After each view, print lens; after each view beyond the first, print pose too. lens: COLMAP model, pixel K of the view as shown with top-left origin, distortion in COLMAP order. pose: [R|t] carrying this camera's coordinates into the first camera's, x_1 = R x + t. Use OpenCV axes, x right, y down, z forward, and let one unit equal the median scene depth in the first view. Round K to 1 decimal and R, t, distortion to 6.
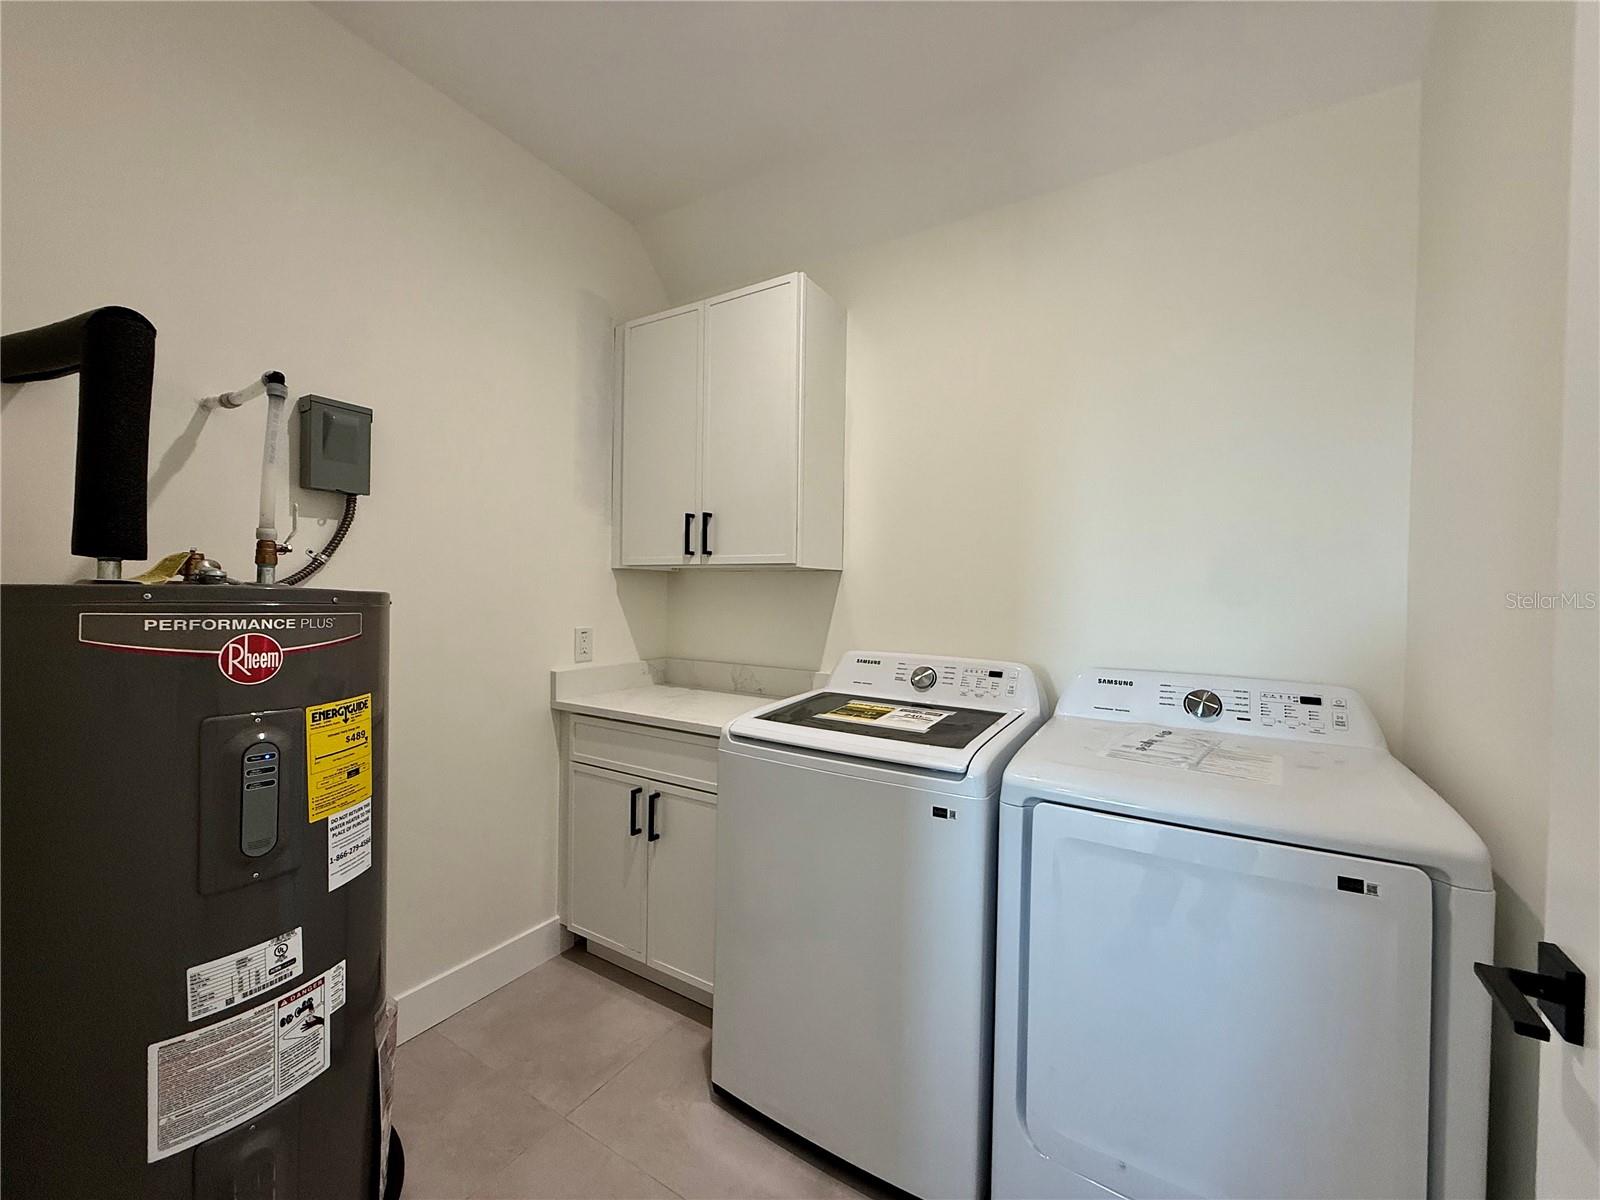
lens RADIAL K [[638.9, 0, 800.0], [0, 638.9, 600.0], [0, 0, 1]] dist [-0.000222, -0.000481]
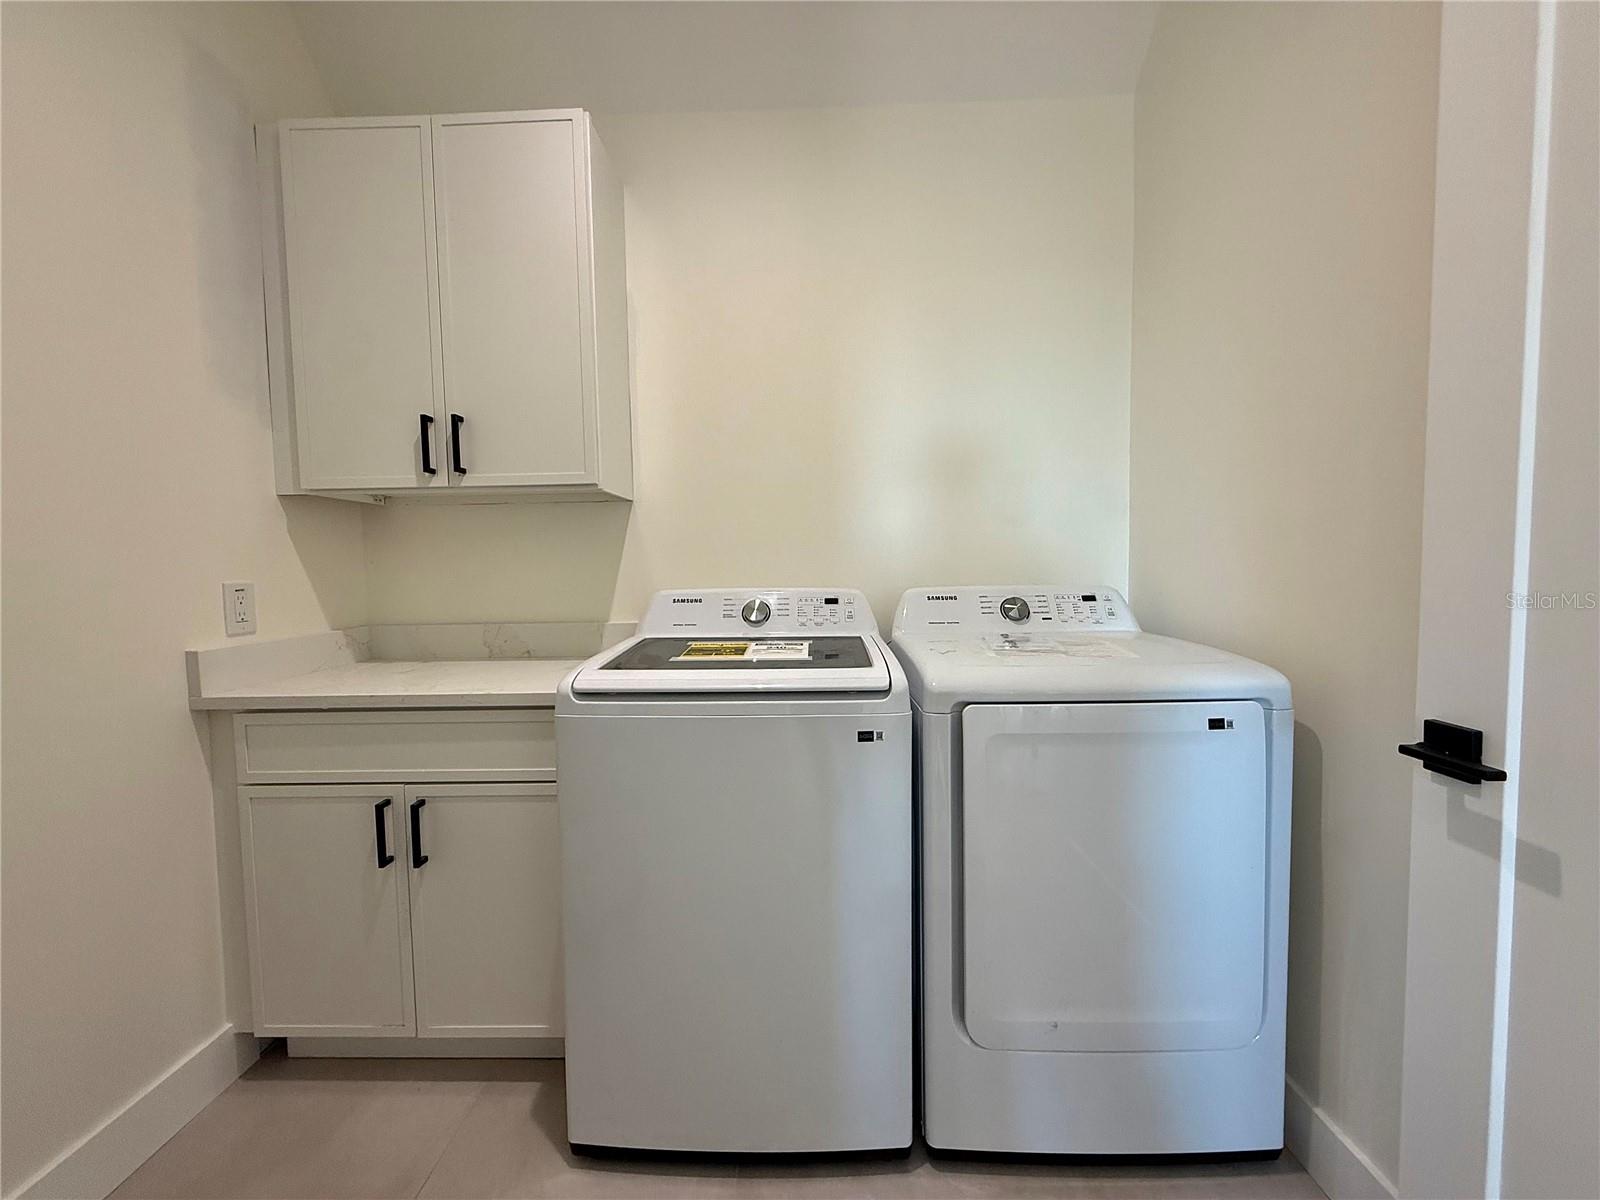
lens RADIAL K [[638.9, 0, 800.0], [0, 638.9, 600.0], [0, 0, 1]] dist [-0.000222, -0.000481]
pose [[0.862736, -0.059058, 0.502194, -0.201349], [0.037587, 0.997898, 0.052781, 0.056230], [-0.504256, -0.026660, 0.863143, 0.172041]]
